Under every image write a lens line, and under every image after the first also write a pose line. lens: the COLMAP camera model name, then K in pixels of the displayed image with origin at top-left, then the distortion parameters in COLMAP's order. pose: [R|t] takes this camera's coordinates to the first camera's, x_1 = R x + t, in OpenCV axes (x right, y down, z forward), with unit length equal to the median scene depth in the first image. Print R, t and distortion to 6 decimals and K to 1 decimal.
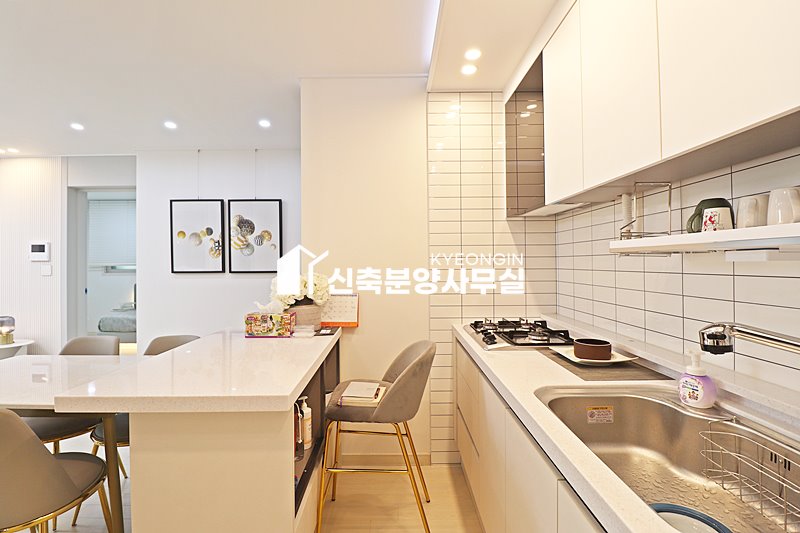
lens RADIAL K [[369.7, 0, 399.0], [0, 369.7, 259.9], [0, 0, 1]] dist [0.002209, -0.013168]
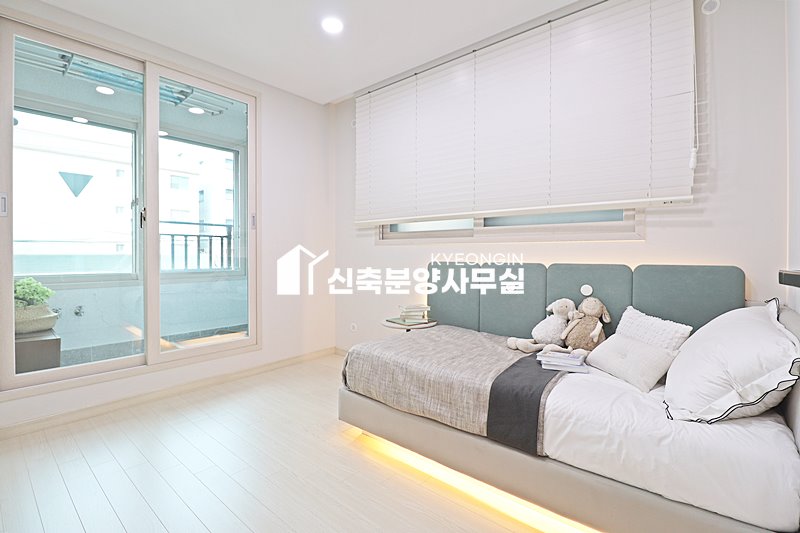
lens RADIAL K [[369.7, 0, 399.0], [0, 369.7, 259.9], [0, 0, 1]] dist [0.002209, -0.013168]
pose [[0.753604, 0.017675, -0.657091, -0.751894], [0.000466, 0.999624, 0.027422, 0.082029], [0.657328, -0.020972, 0.753313, 1.067373]]
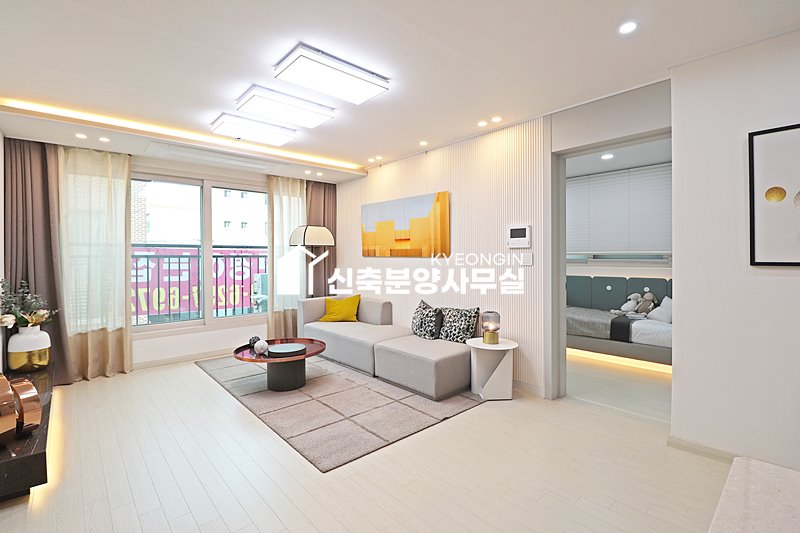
lens RADIAL K [[369.7, 0, 399.0], [0, 369.7, 259.9], [0, 0, 1]] dist [0.002209, -0.013168]
pose [[0.662527, 0.009265, -0.748980, -0.527248], [0.009125, 0.999749, 0.020438, 0.010473], [0.748982, -0.020375, 0.662277, 0.228091]]
